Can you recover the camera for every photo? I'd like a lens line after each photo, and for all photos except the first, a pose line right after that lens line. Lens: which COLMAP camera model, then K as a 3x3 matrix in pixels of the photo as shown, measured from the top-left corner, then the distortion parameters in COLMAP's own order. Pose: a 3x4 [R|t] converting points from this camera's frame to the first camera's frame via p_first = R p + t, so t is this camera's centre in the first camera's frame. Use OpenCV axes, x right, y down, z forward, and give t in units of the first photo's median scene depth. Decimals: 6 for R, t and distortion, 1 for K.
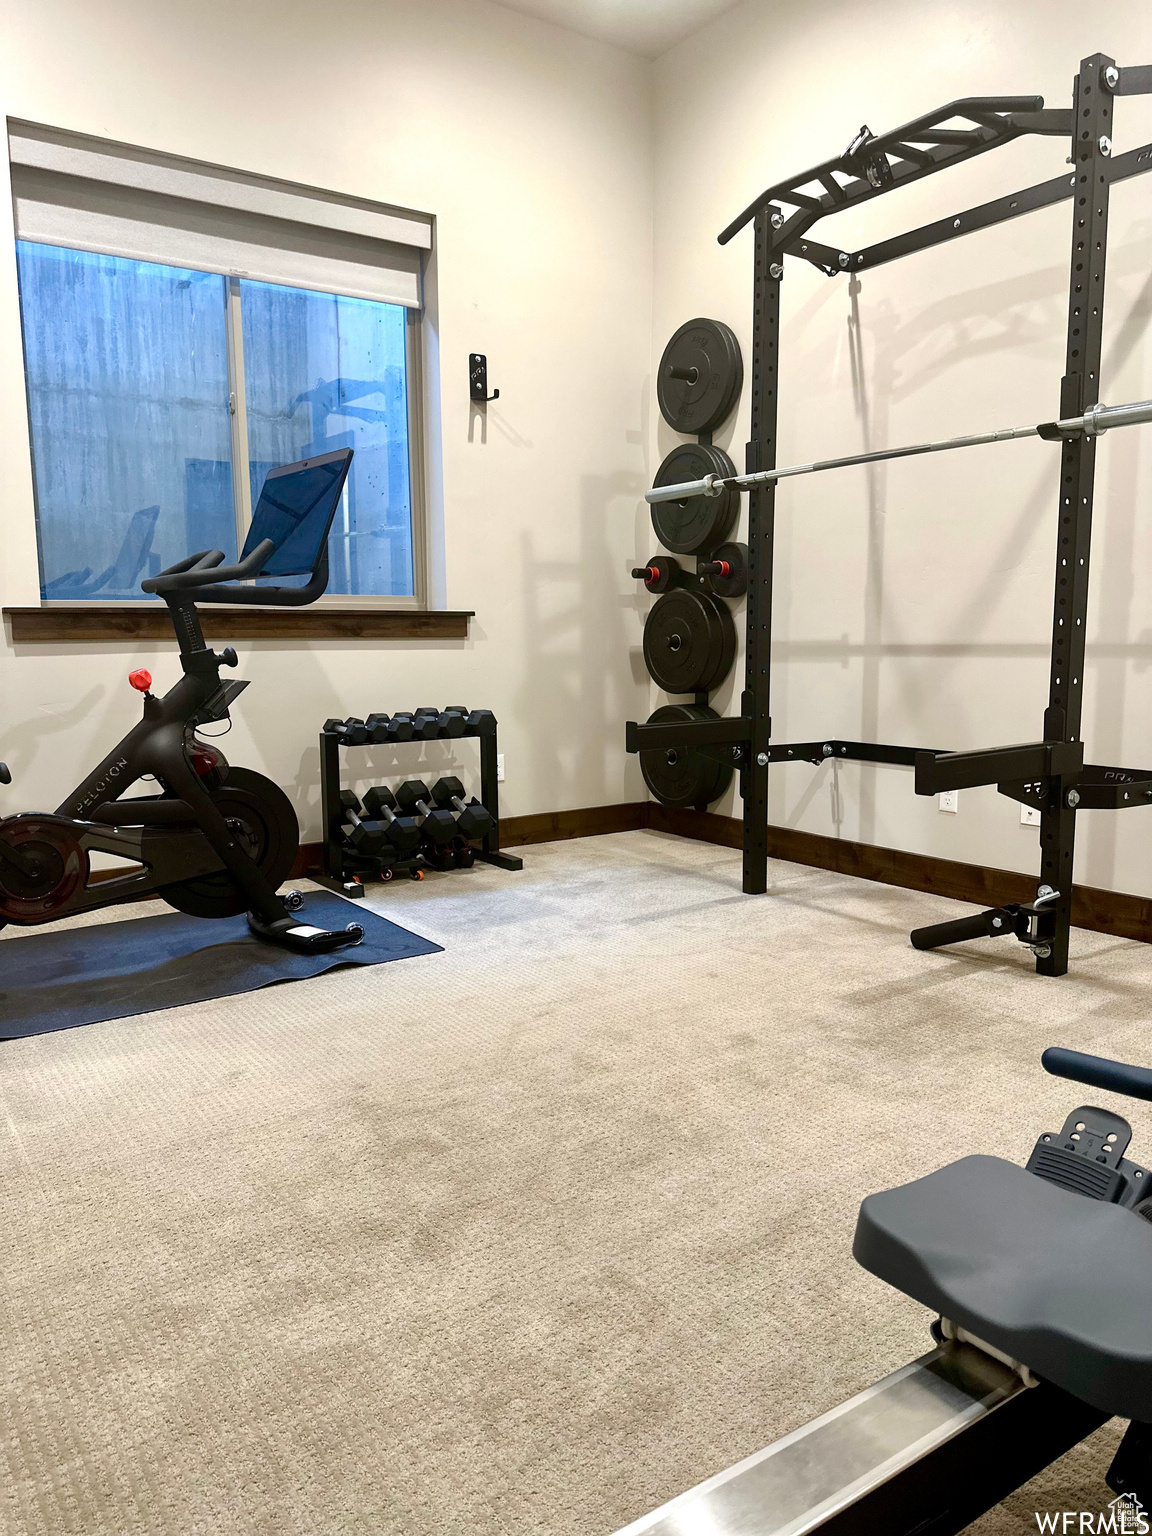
lens RADIAL K [[1090.7, 0, 576.0], [0, 1090.7, 768.0], [0, 0, 1]] dist [0.171950, -0.202465]
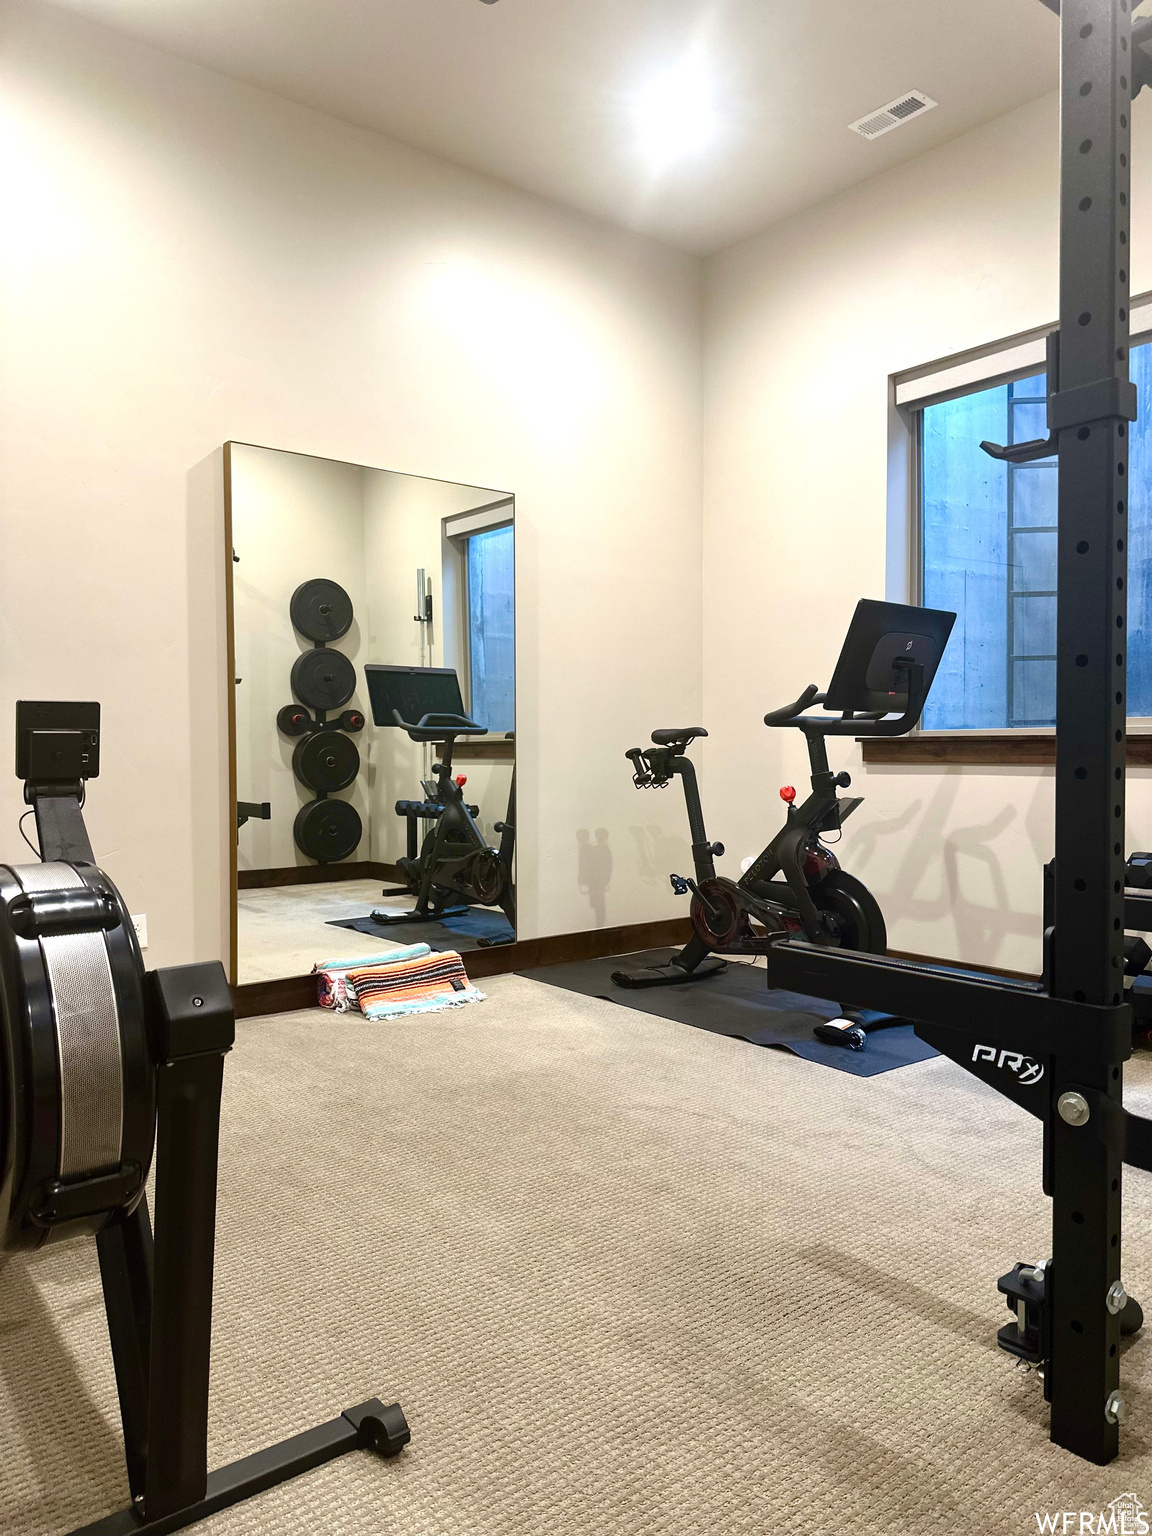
lens RADIAL K [[1107.0, 0, 582.5], [0, 1107.0, 799.3], [0, 0, 1]] dist [0.052994, -0.050886]
pose [[0.041737, 0.058347, -0.997424, 0.901712], [-0.124146, 0.990860, 0.052768, -0.110607], [0.991386, 0.121624, 0.048599, 0.691883]]
